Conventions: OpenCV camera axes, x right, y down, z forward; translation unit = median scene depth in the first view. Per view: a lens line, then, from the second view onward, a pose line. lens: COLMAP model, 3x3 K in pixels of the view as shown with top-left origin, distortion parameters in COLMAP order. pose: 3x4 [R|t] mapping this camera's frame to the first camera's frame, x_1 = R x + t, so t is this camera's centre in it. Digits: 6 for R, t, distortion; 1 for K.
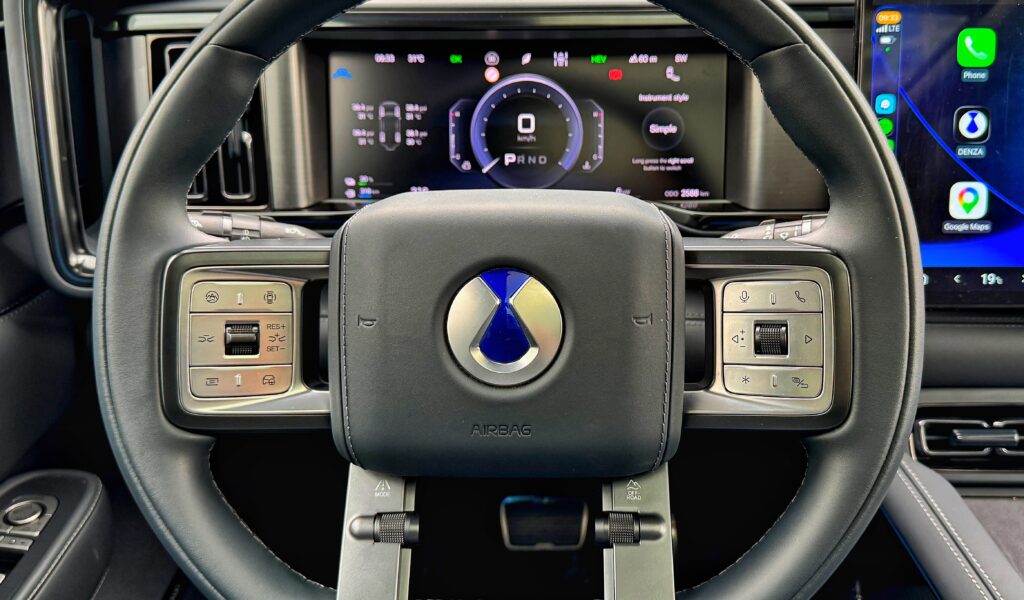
lens RADIAL K [[829.4, 0, 512.1], [0, 829.4, 301.0], [0, 0, 1]] dist [-0.001631, -0.193272]
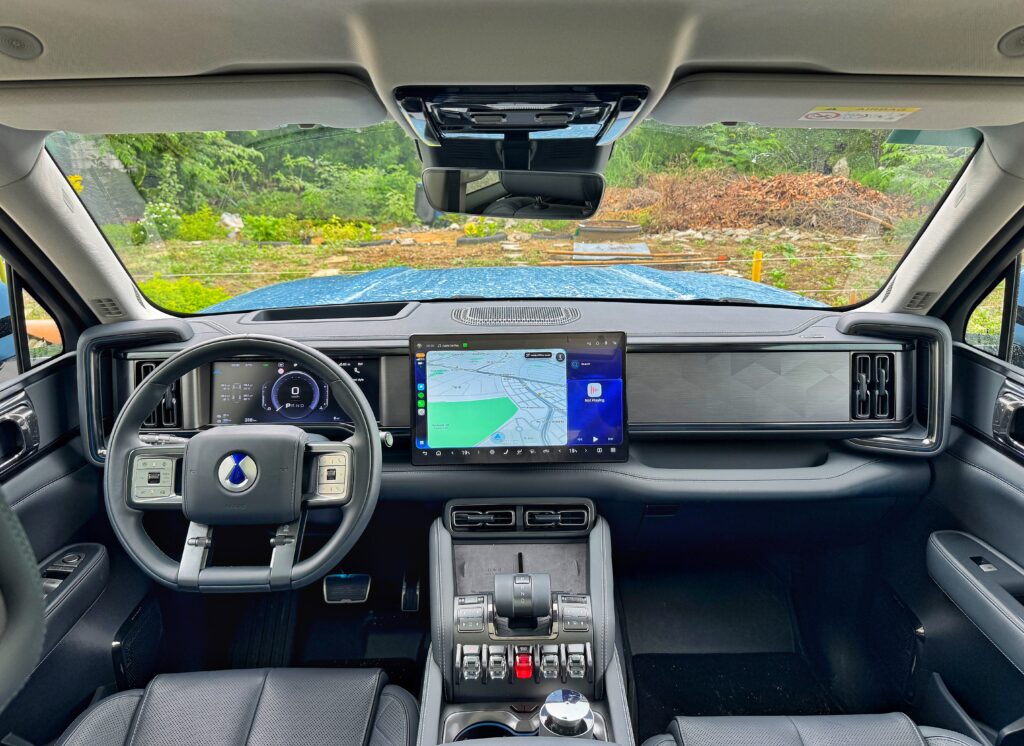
lens RADIAL K [[744.1, 0, 517.6], [0, 744.1, 370.3], [0, 0, 1]] dist [0.197303, -0.467319]
pose [[0.999711, -0.009176, 0.022211, 0.924457], [0.012095, 0.990755, -0.135125, 0.045517], [-0.020766, 0.135355, 0.990580, -1.791146]]
